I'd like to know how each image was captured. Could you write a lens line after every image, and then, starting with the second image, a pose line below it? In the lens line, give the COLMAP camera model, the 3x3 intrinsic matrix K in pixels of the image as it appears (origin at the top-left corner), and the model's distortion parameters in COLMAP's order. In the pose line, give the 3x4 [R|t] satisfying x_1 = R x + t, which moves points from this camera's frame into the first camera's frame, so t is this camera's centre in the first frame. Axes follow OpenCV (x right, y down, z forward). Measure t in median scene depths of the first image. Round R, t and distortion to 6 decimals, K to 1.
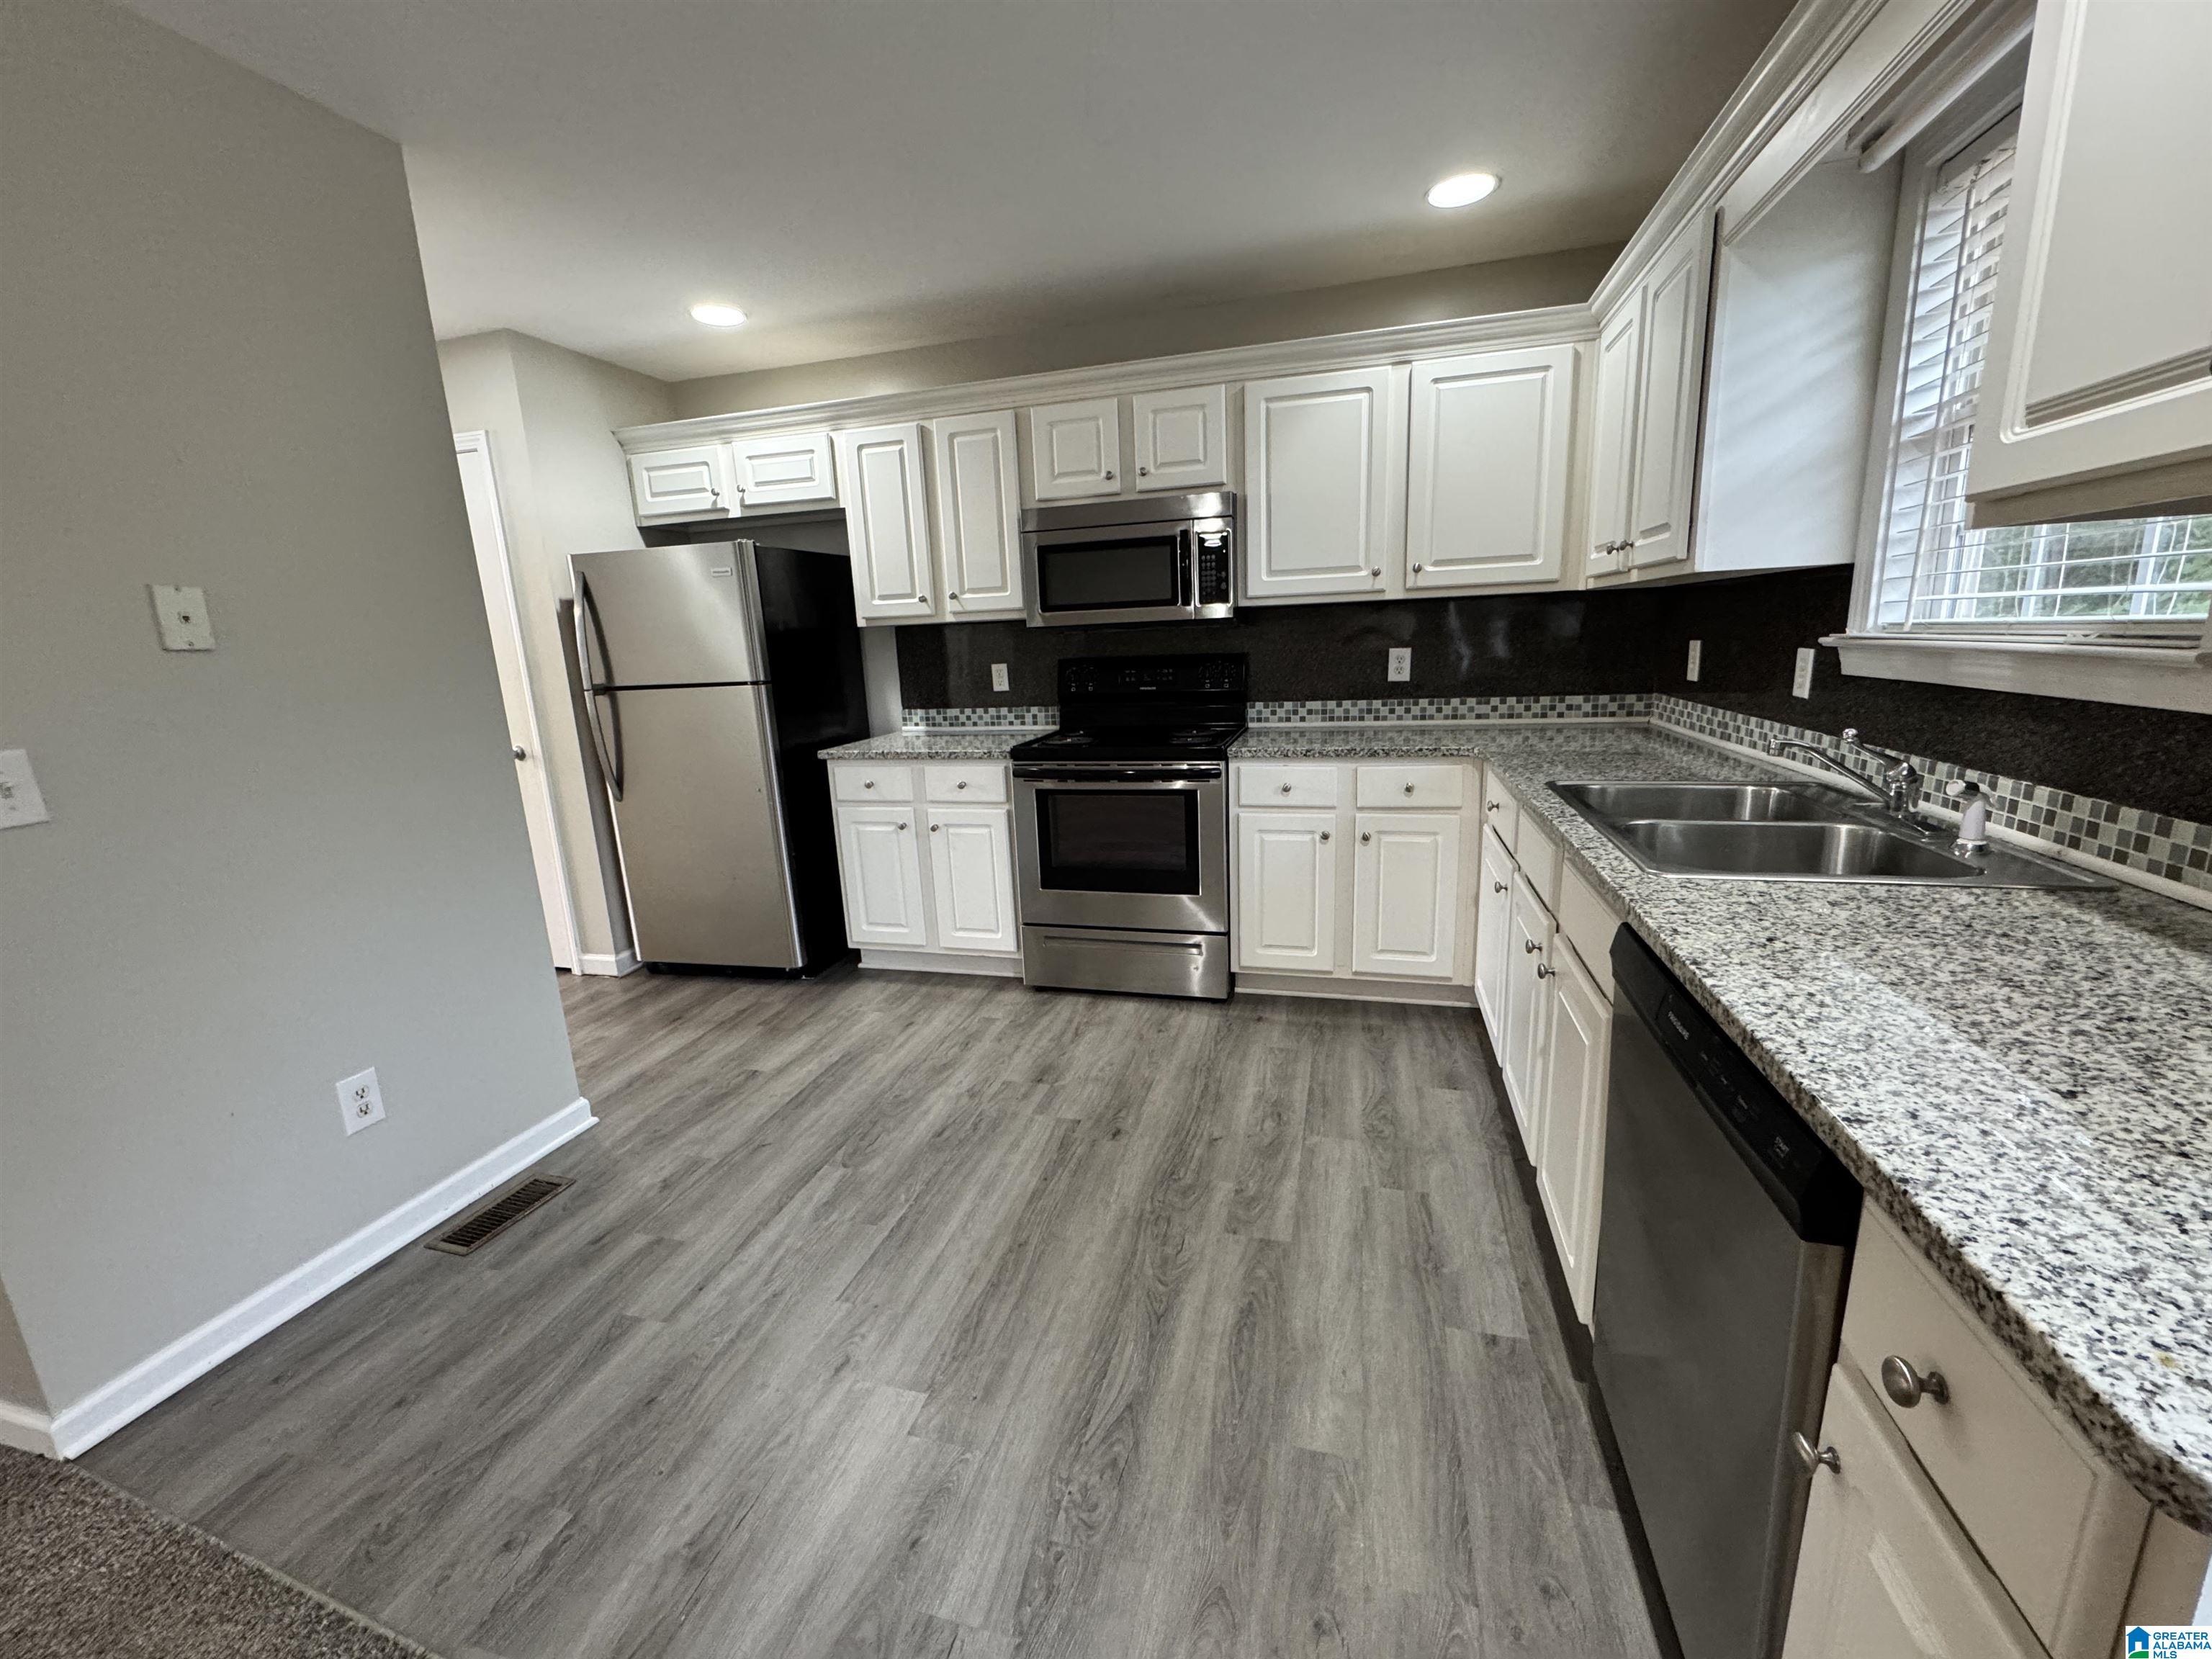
lens RADIAL K [[882.2, 0, 1106.0], [0, 882.2, 829.5], [0, 0, 1]] dist [-0.002607, -0.000333]
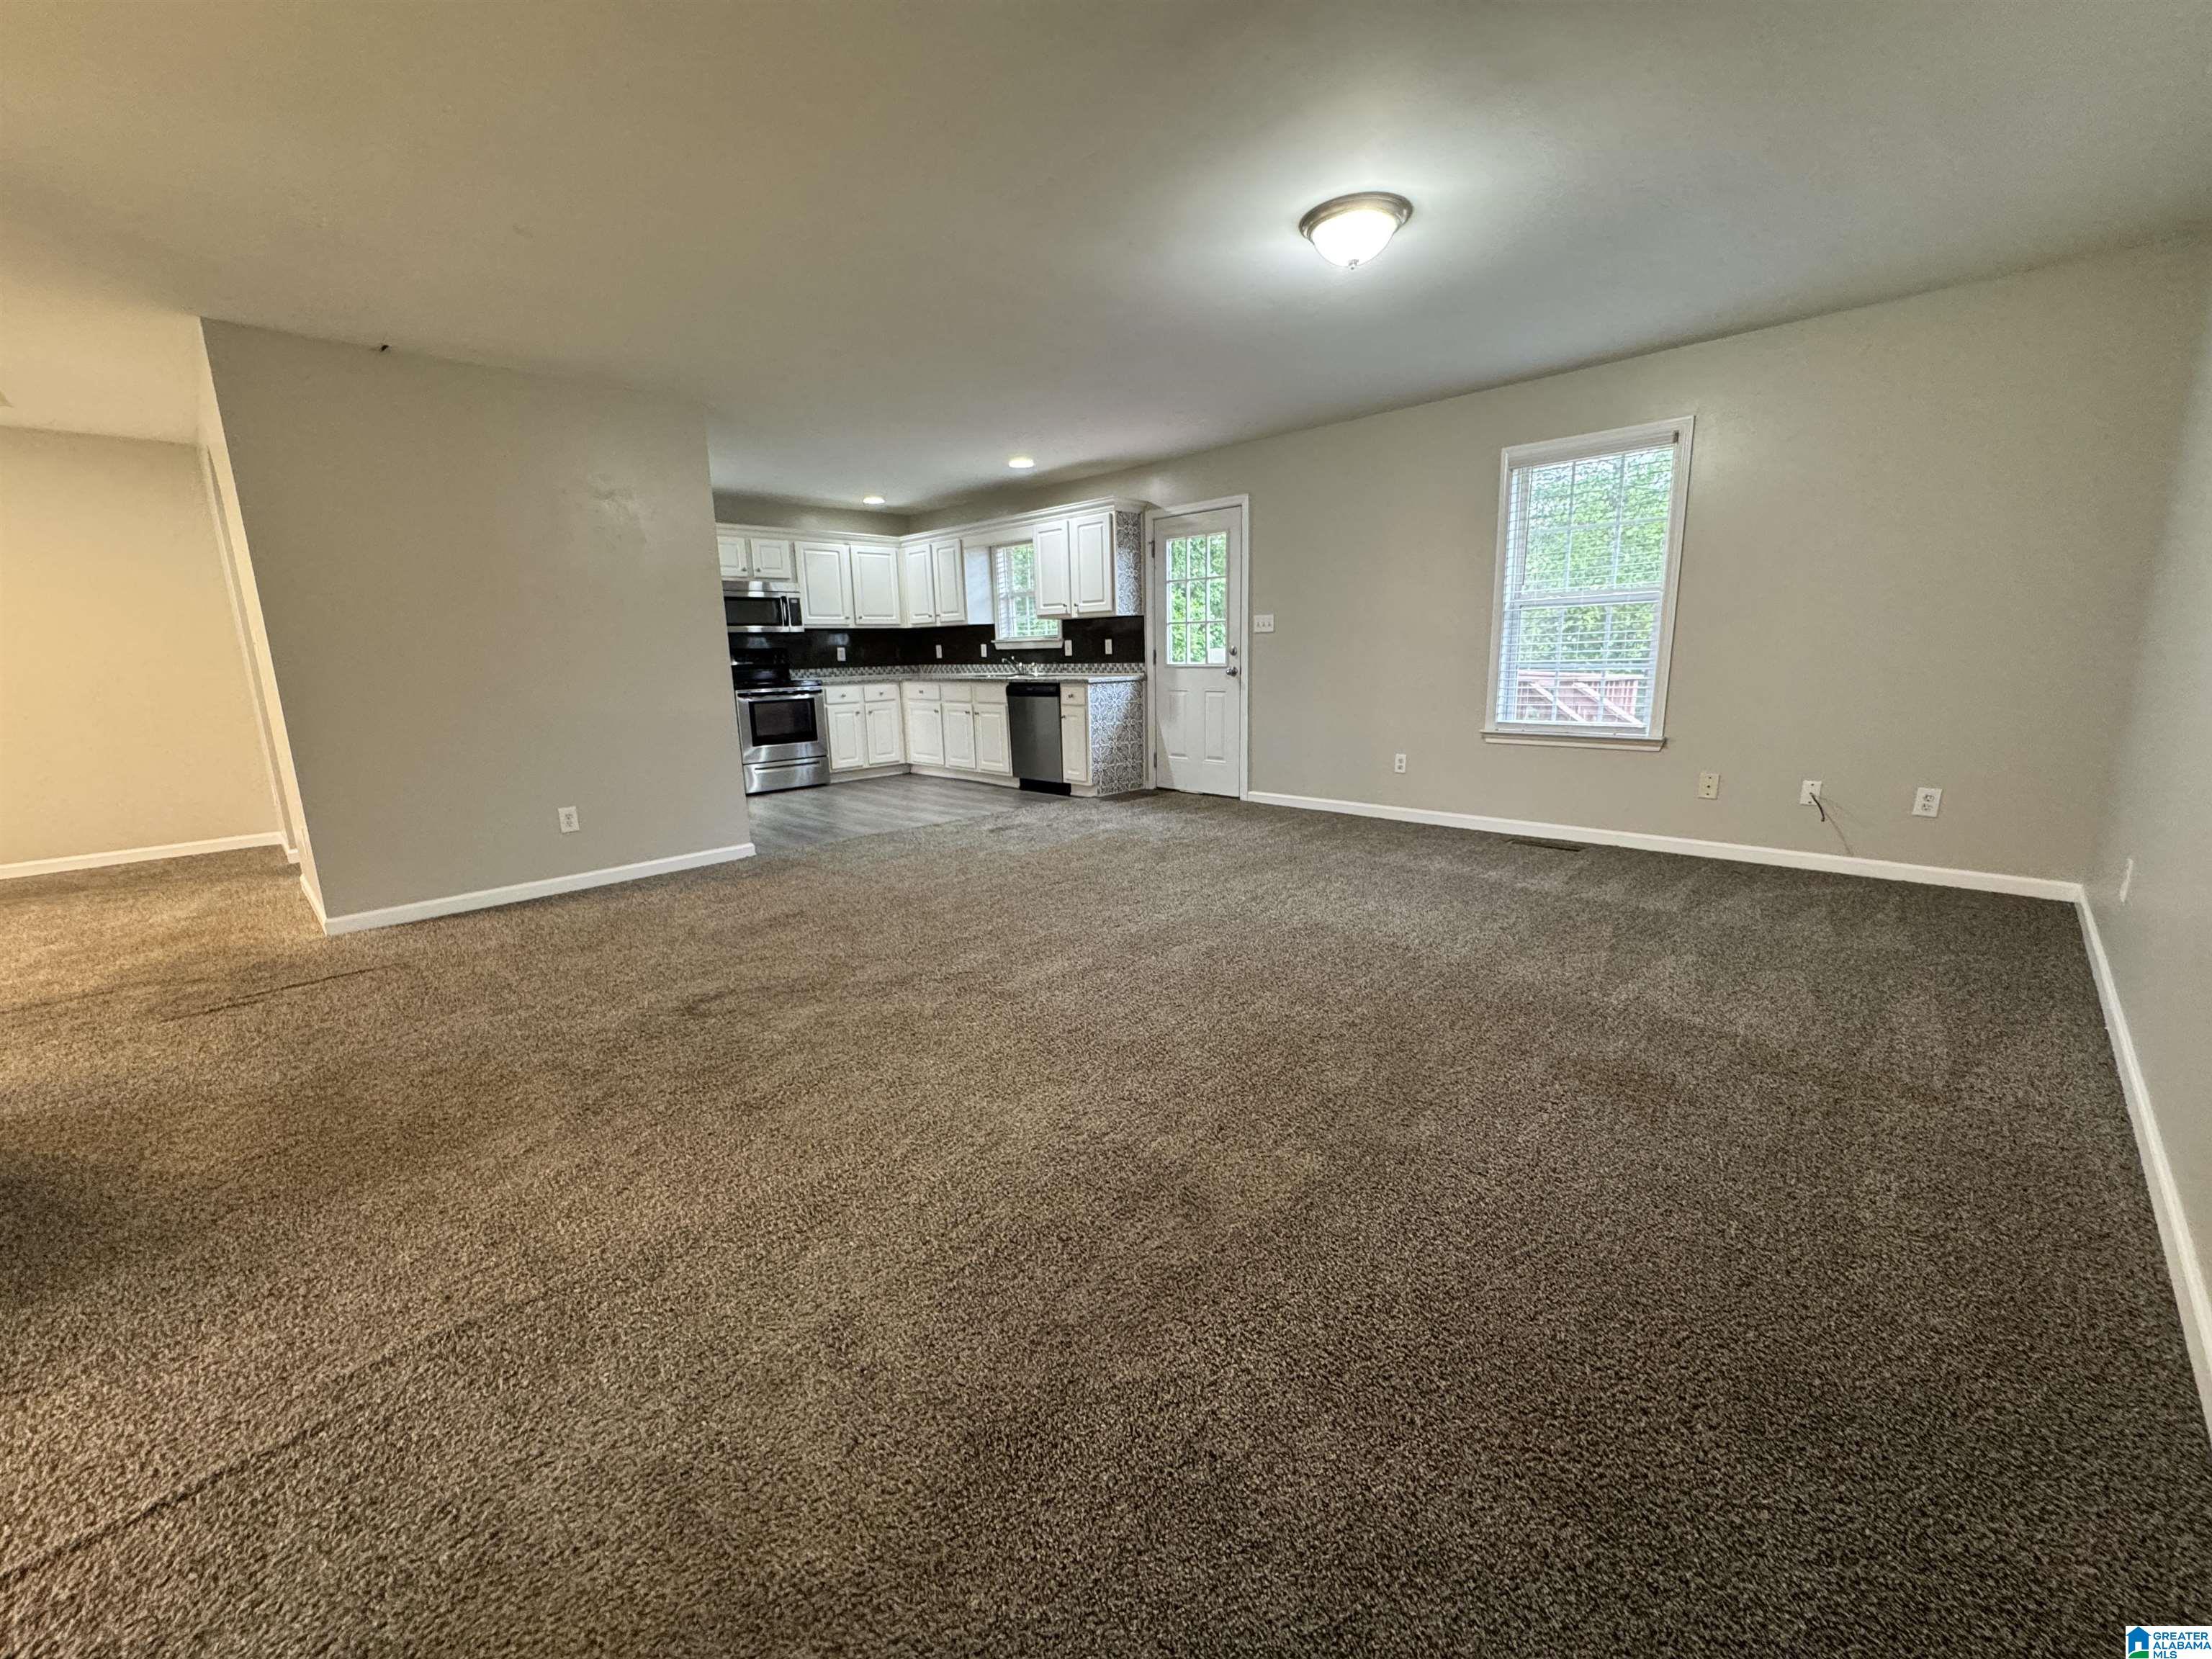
lens RADIAL K [[882.2, 0, 1106.0], [0, 882.2, 829.5], [0, 0, 1]] dist [-0.002607, -0.000333]
pose [[0.479174, -0.144508, 0.865742, -1.726751], [0.192254, 0.979682, 0.057117, 0.339059], [-0.856405, 0.139073, 0.497221, -0.923456]]
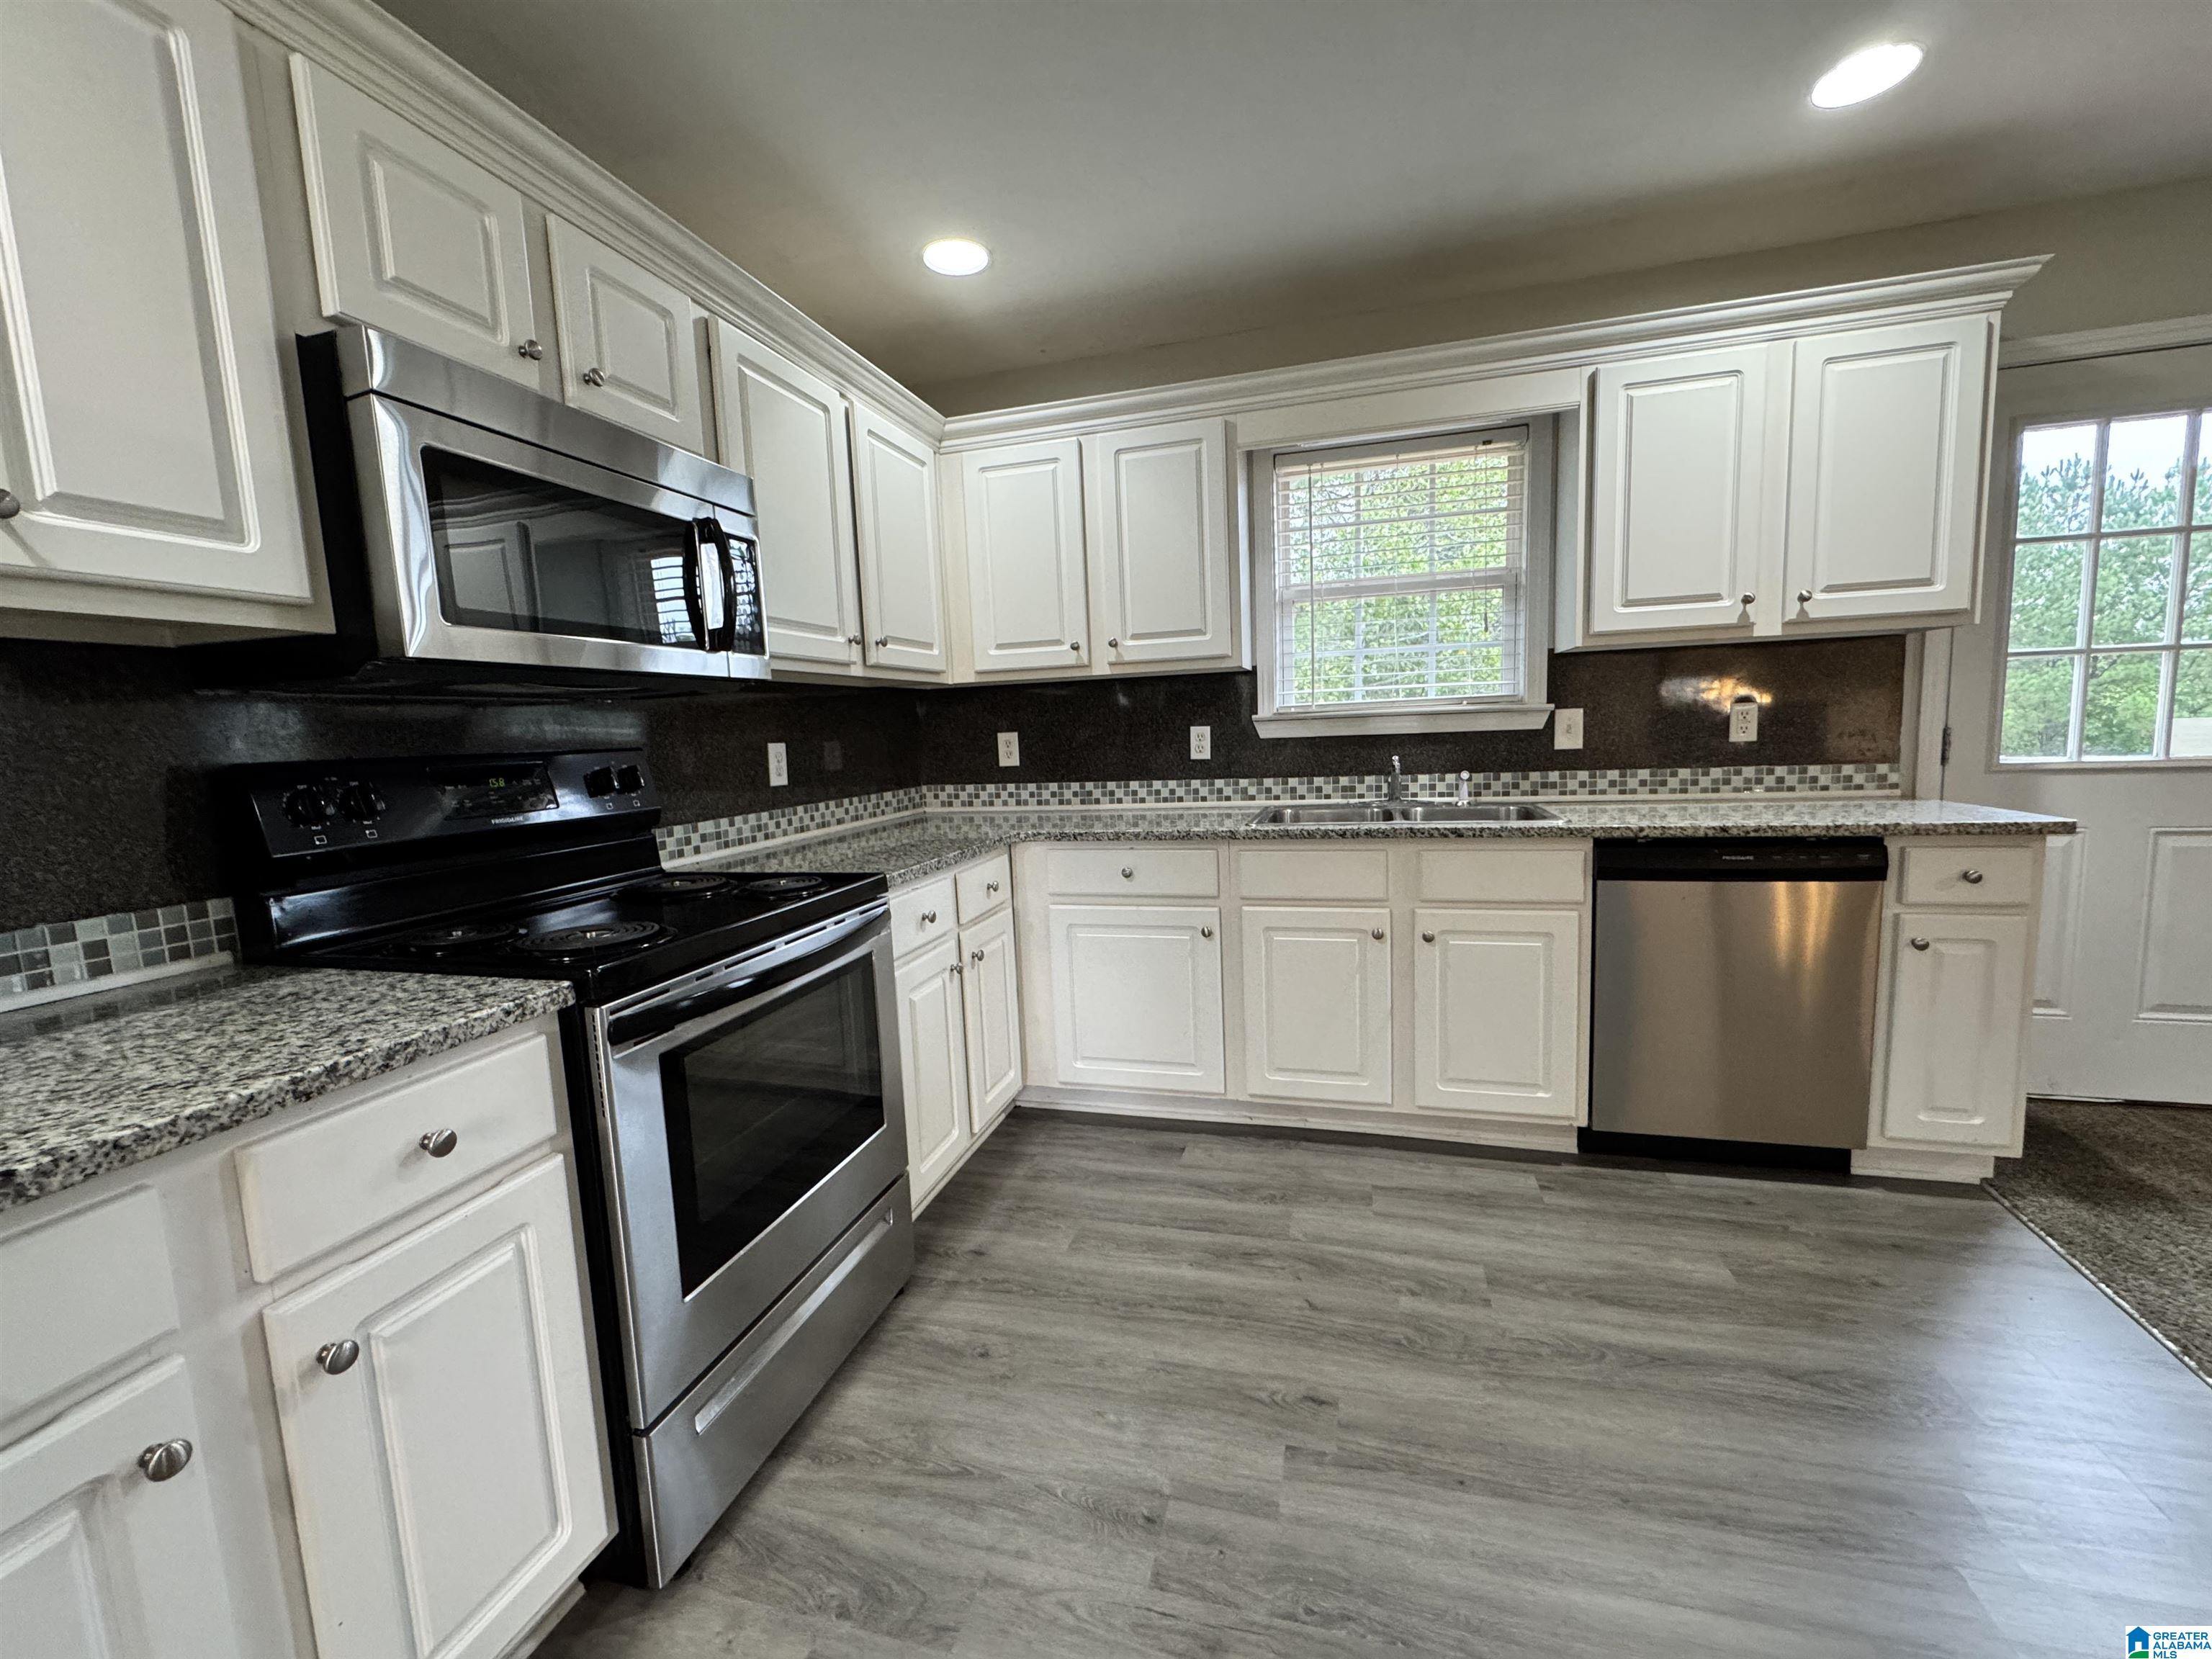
lens RADIAL K [[893.5, 0, 1096.2], [0, 893.5, 829.7], [0, 0, 1]] dist [-0.000066, 0.000438]
pose [[0.006446, -0.070857, 0.997466, -0.492372], [0.255590, 0.964471, 0.066862, -0.125006], [-0.966764, 0.254511, 0.024327, 0.802605]]
